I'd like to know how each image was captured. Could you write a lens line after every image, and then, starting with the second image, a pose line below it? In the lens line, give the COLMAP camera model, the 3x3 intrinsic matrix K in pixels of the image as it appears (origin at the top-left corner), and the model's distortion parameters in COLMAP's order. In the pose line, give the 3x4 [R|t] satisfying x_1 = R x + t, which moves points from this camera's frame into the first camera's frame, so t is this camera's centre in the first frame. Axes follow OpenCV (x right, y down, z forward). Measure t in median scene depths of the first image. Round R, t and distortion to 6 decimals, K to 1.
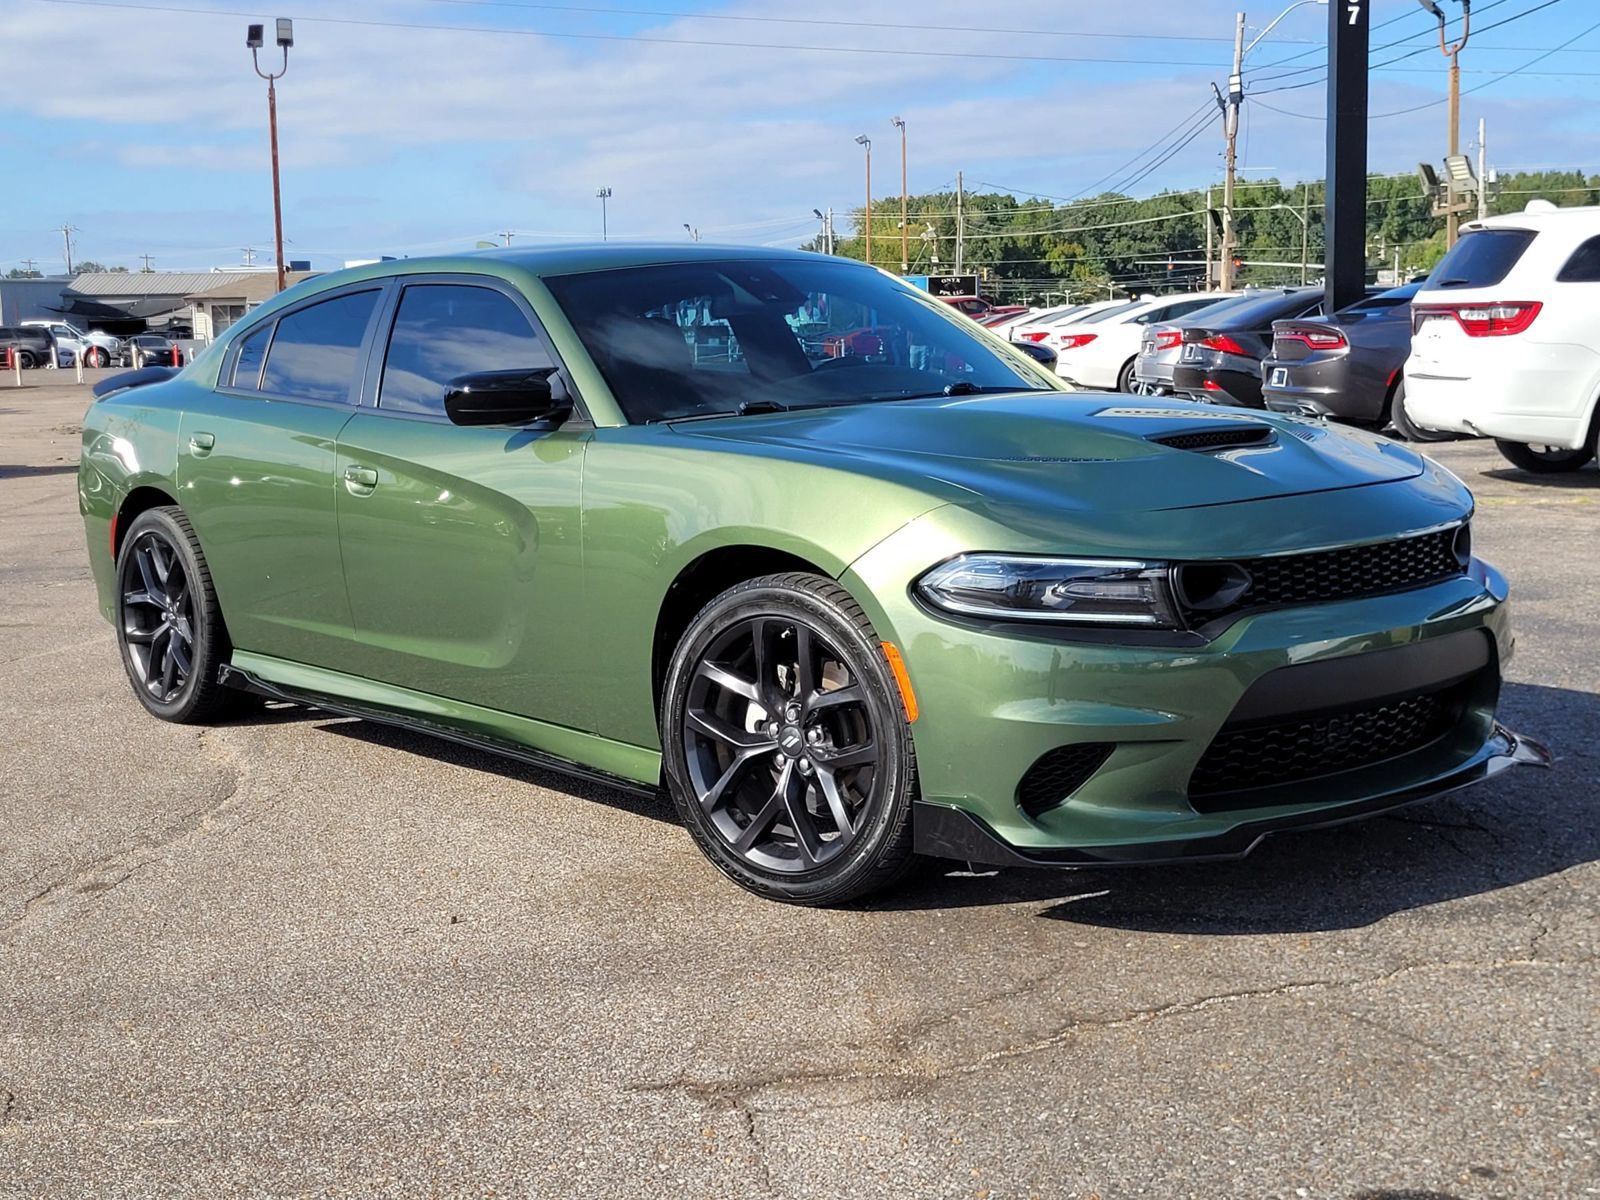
lens RADIAL K [[2151.8, 0, 755.7], [0, 2151.8, 631.4], [0, 0, 1]] dist [0.034320, 0.000000]
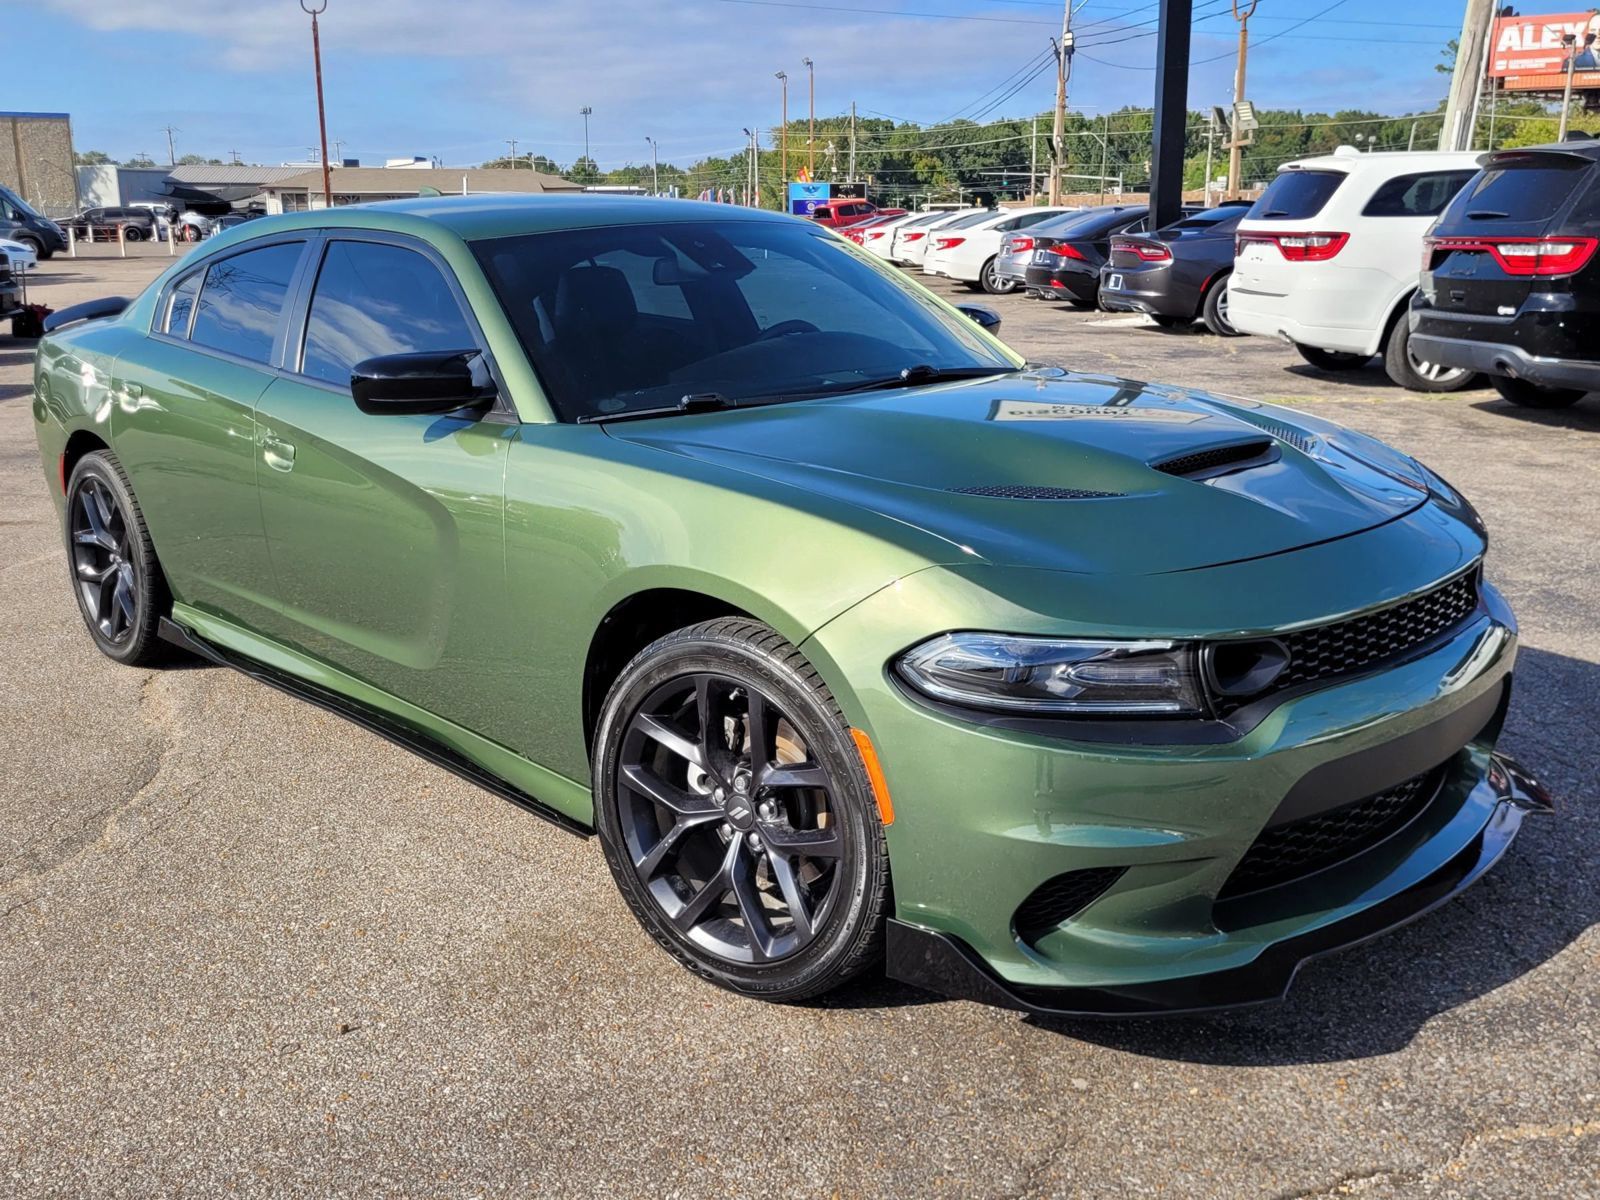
lens RADIAL K [[1544.2, 0, 798.6], [0, 1544.2, 601.5], [0, 0, 1]] dist [0.031747, 0.000000]
pose [[0.997911, 0.002648, 0.064553, -0.000206], [-0.009345, 0.994569, 0.103663, -0.066068], [-0.063928, -0.104049, 0.992515, 0.258423]]
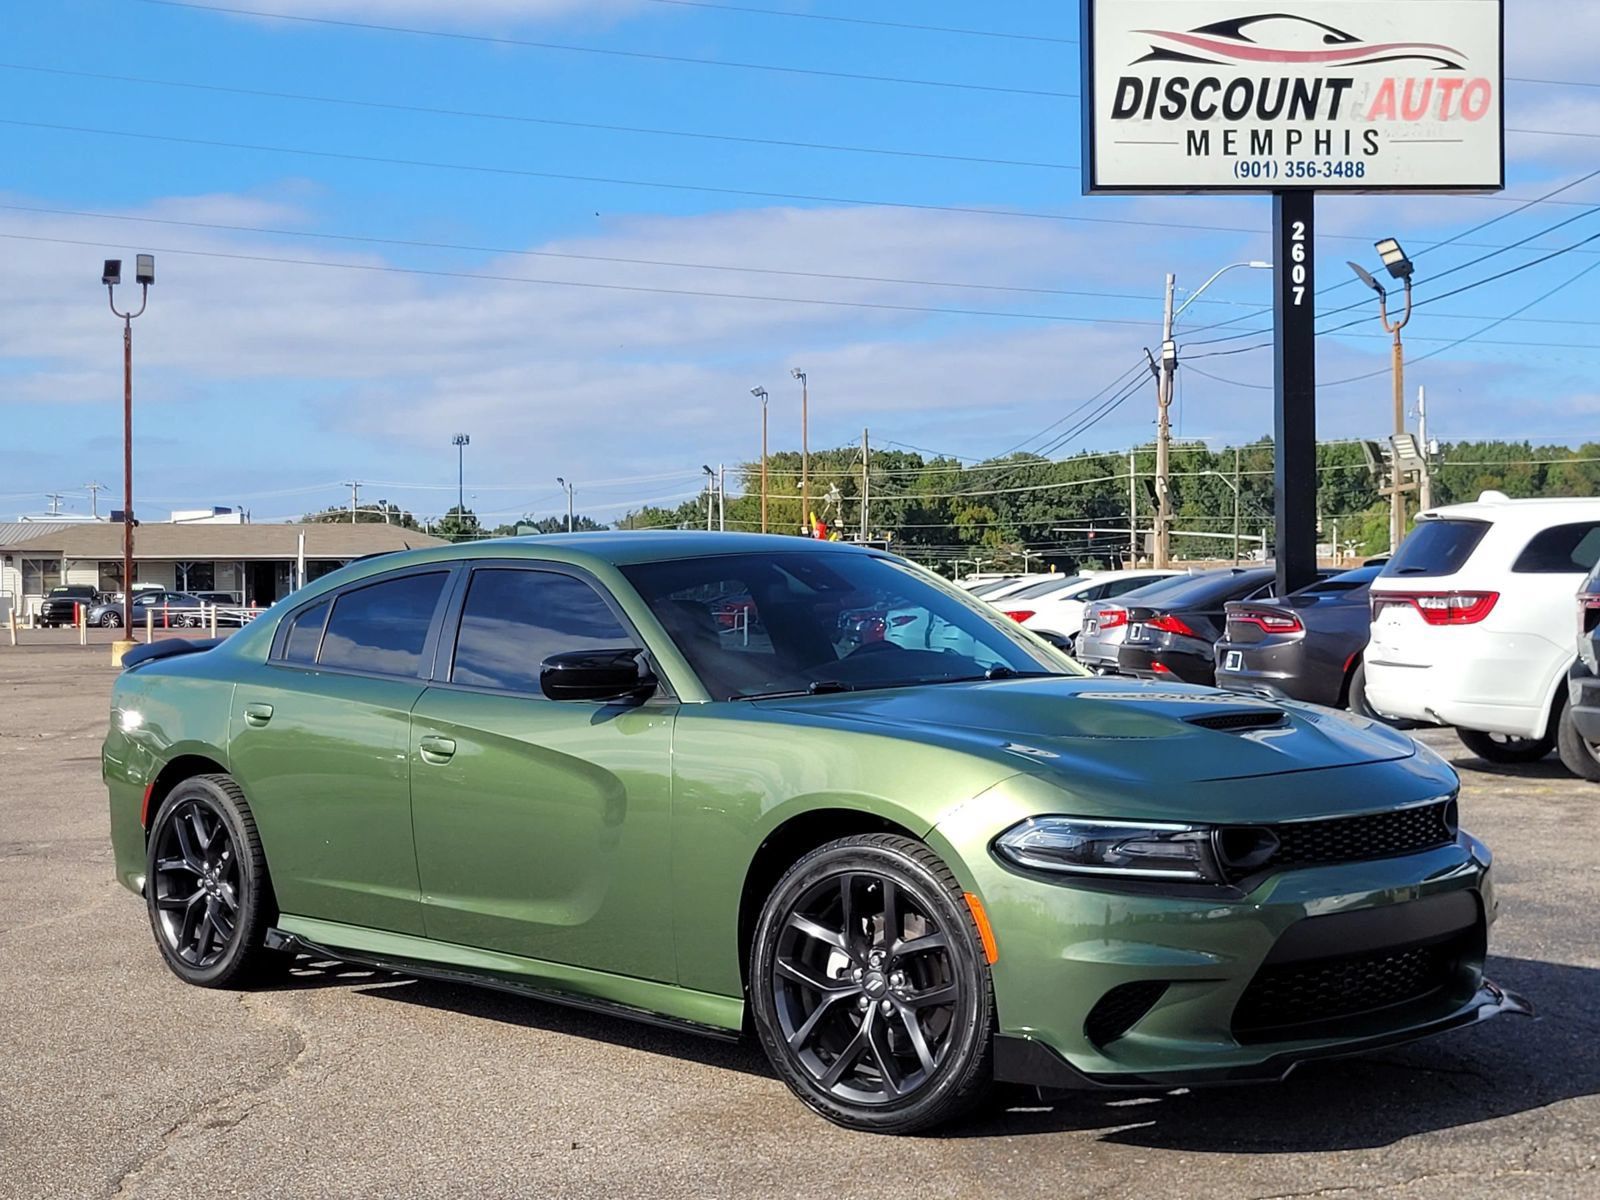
lens RADIAL K [[2454.7, 0, 816.8], [0, 2454.7, 604.9], [0, 0, 1]] dist [0.032914, 0.000000]
pose [[0.996787, 0.016678, 0.078346, -0.078202], [-0.005941, 0.990783, -0.135330, 0.018955], [-0.079881, 0.134430, 0.987698, -0.192496]]
